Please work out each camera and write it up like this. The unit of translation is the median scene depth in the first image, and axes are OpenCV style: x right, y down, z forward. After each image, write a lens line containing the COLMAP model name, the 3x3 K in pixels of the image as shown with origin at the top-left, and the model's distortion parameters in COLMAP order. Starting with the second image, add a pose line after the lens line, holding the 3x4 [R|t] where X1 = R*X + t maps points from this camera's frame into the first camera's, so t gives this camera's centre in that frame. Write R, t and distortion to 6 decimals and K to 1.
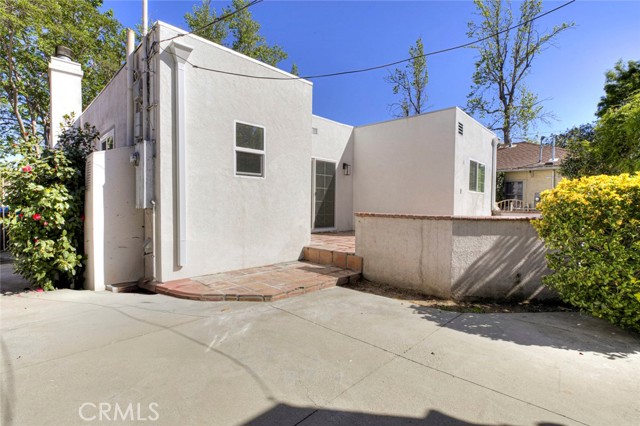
lens RADIAL K [[302.4, 0, 323.4], [0, 302.4, 215.0], [0, 0, 1]] dist [-0.000062, -0.000586]
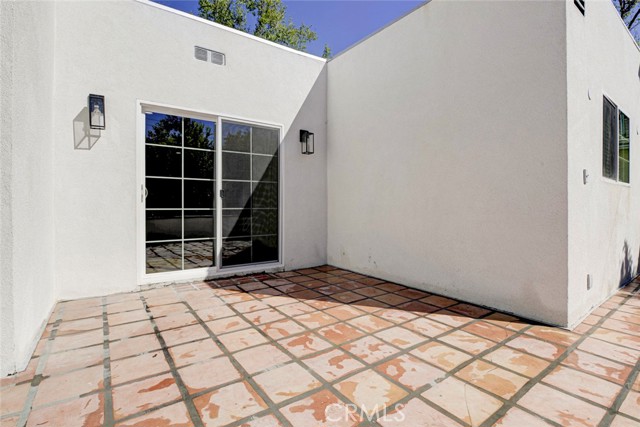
lens RADIAL K [[308.8, 0, 322.0], [0, 308.8, 207.5], [0, 0, 1]] dist [-0.011839, -0.001471]
pose [[0.982627, -0.009481, -0.185351, 0.073359], [0.003853, 0.999521, -0.030700, -0.011353], [0.185553, 0.029452, 0.982193, 0.196807]]
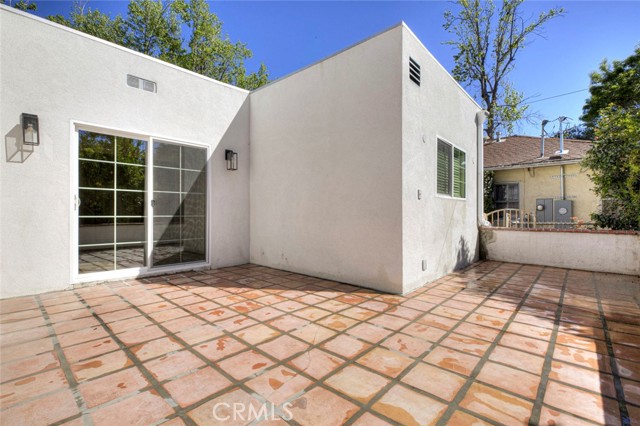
lens RADIAL K [[292.3, 0, 321.0], [0, 292.3, 213.6], [0, 0, 1]] dist [-0.003559, -0.000345]
pose [[0.999763, -0.009572, 0.019538, 0.090784], [0.010250, 0.999338, -0.034902, -0.010173], [-0.019191, 0.035094, 0.999200, 0.166059]]
